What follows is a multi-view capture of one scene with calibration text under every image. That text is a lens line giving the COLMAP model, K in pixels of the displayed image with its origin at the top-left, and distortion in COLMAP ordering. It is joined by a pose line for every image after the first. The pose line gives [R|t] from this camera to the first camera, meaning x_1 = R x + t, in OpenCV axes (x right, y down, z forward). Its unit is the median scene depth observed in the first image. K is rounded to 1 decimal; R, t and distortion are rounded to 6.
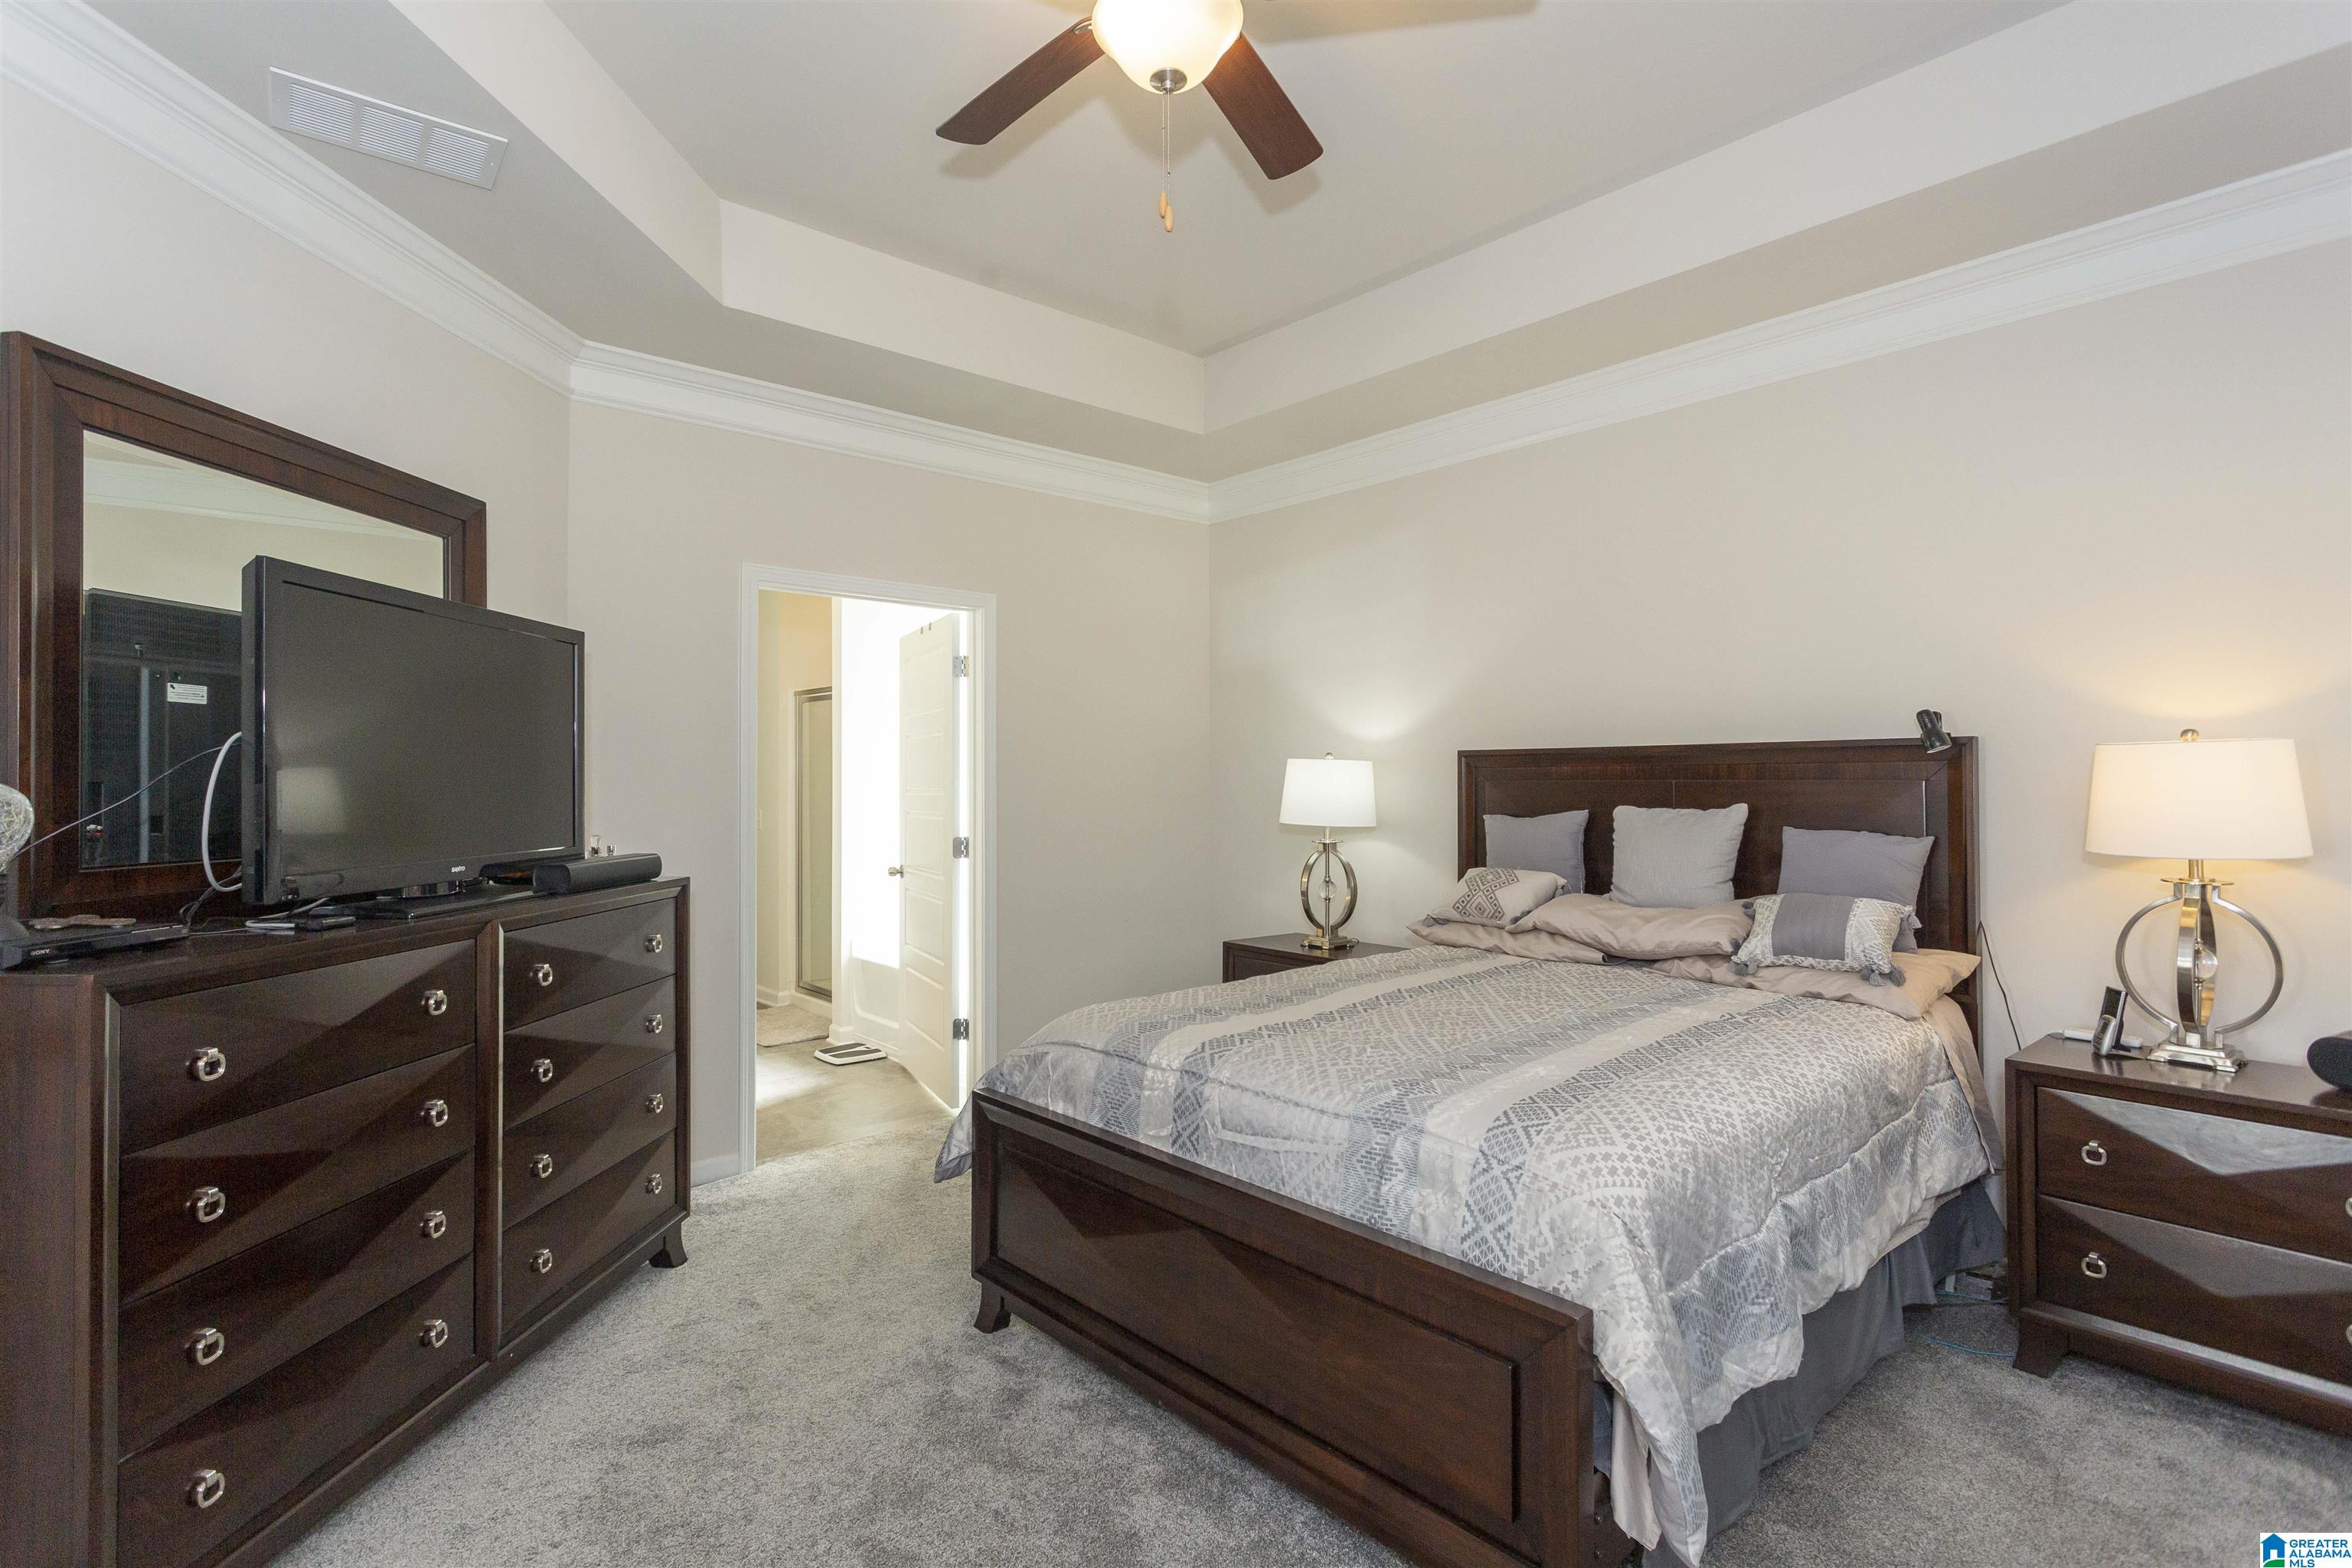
lens RADIAL K [[1127.3, 0, 1143.7], [0, 1127.3, 774.9], [0, 0, 1]] dist [0.000338, 0.002384]
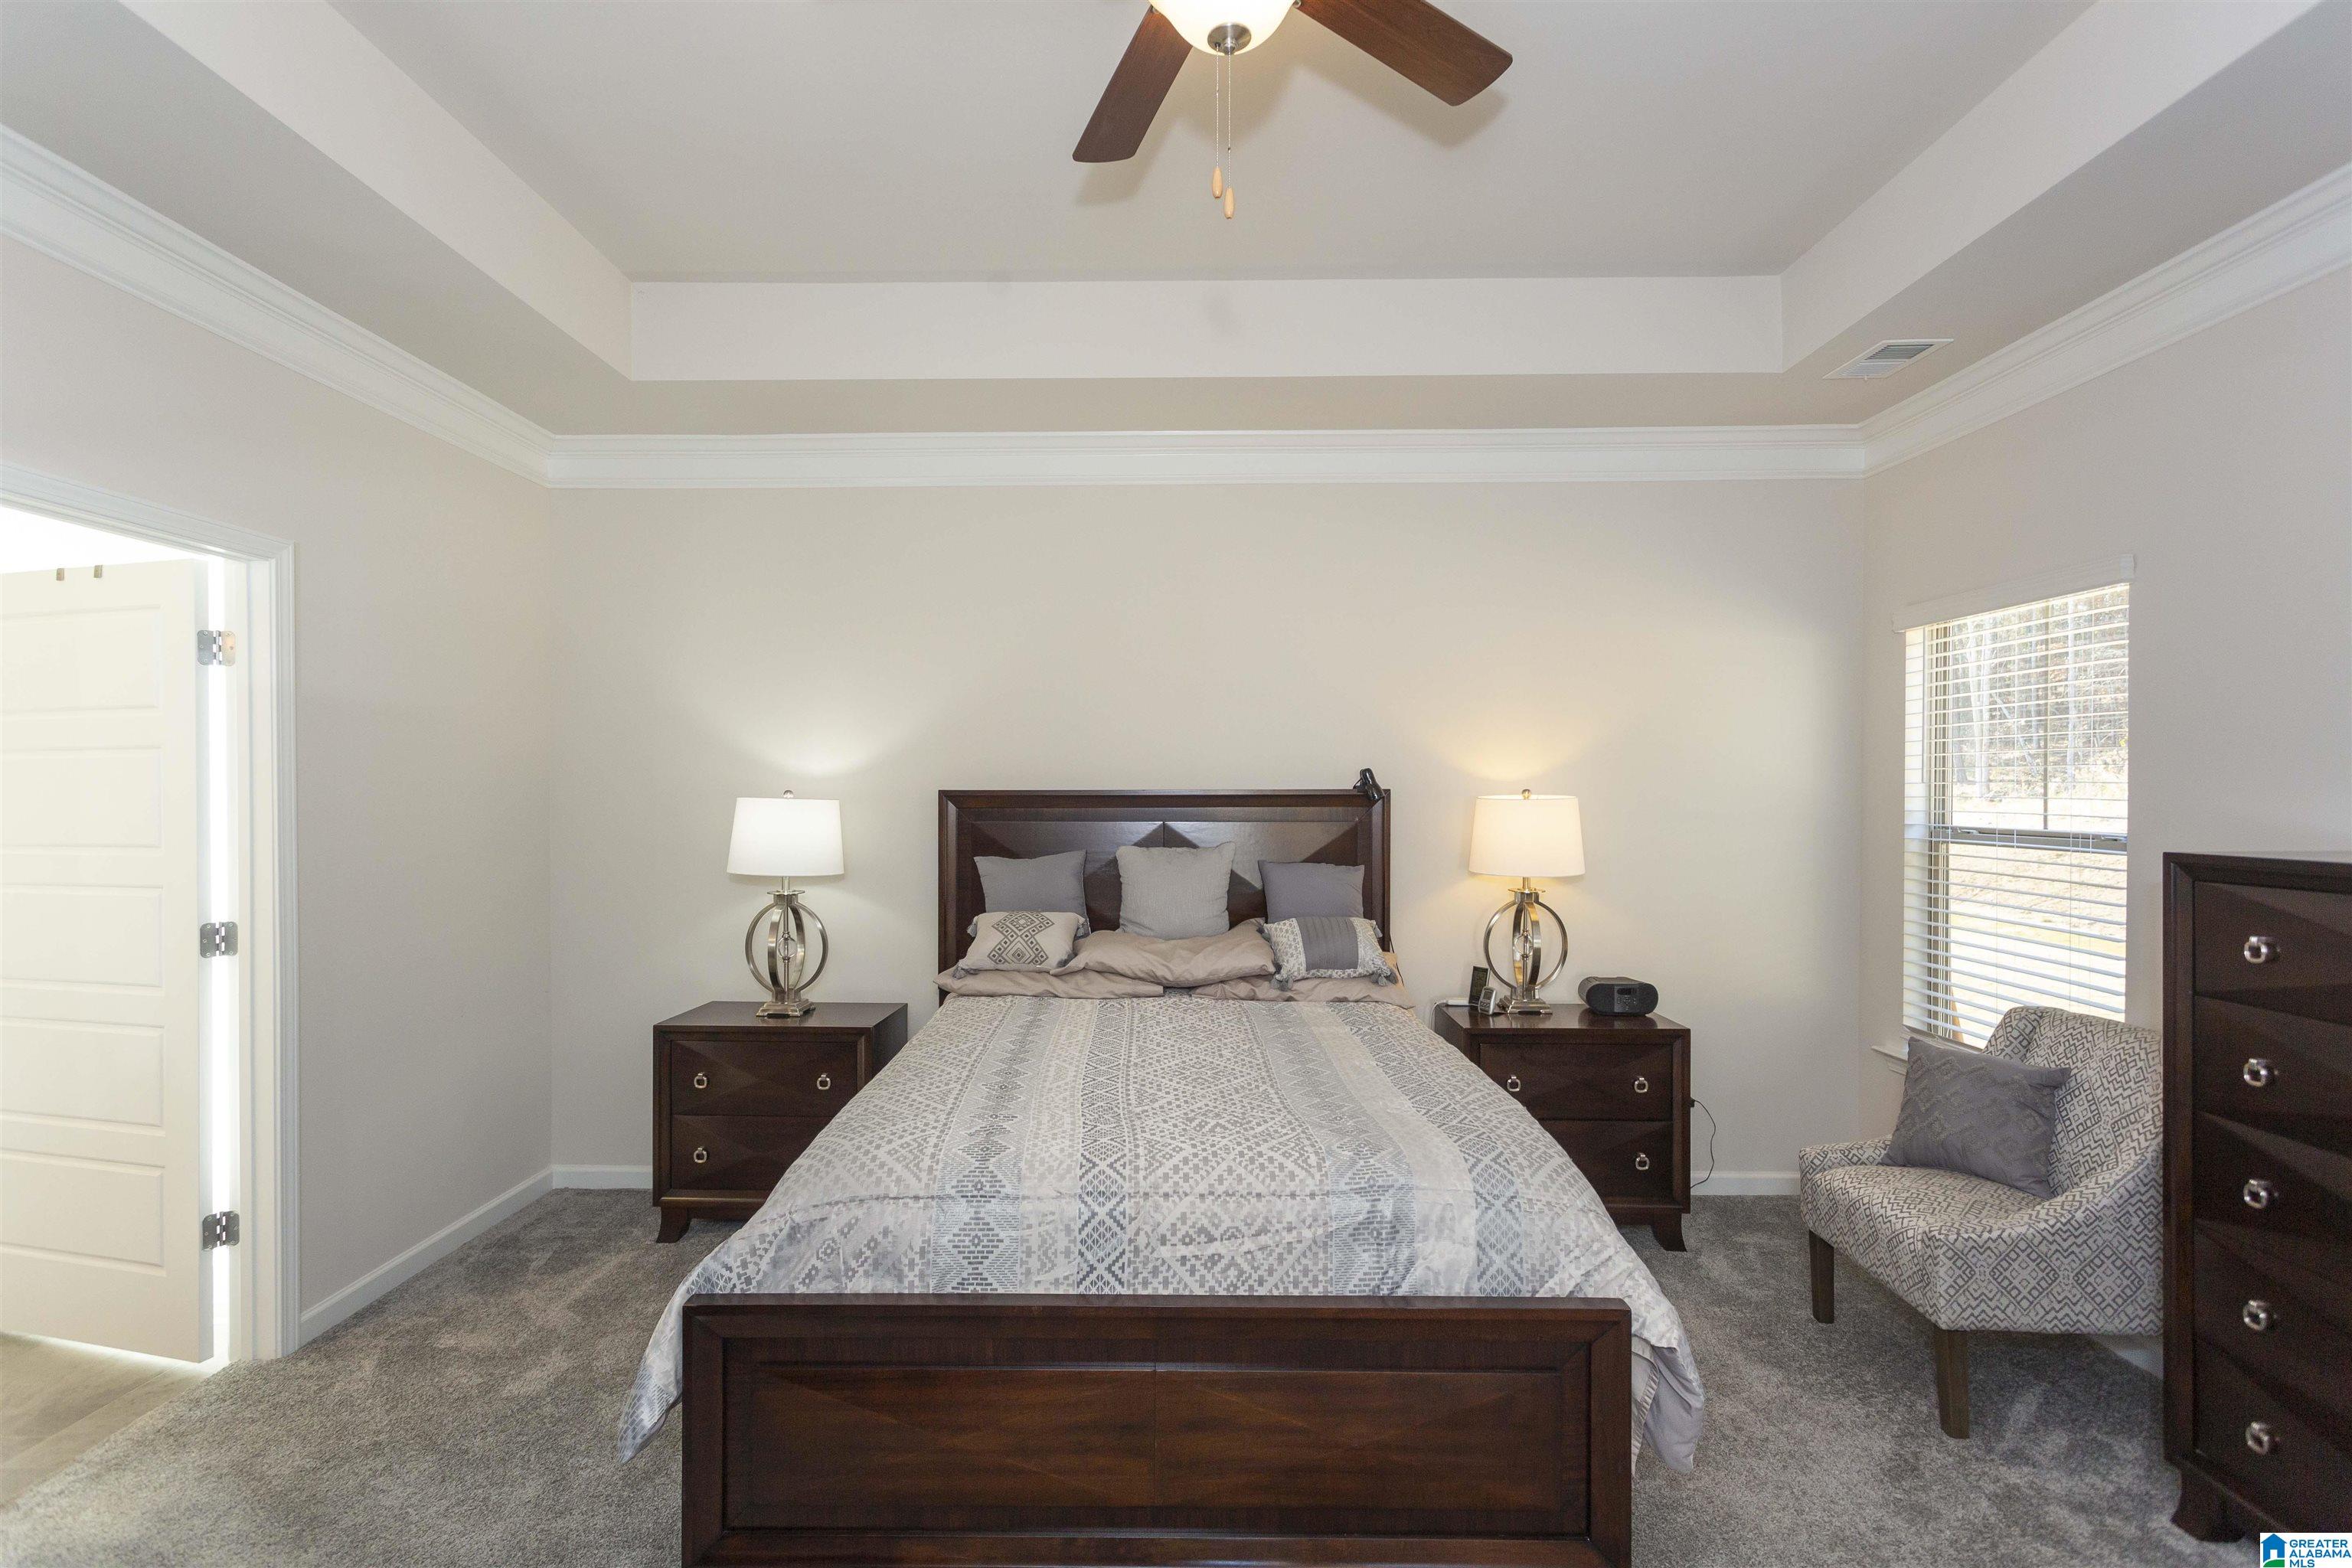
lens RADIAL K [[1145.2, 0, 1171.9], [0, 1145.2, 797.2], [0, 0, 1]] dist [-0.000112, 0.000212]
pose [[0.669480, -0.003982, 0.742819, -0.414936], [-0.004171, 0.999950, 0.009119, -0.033003], [-0.742818, -0.009203, 0.669430, 0.276417]]
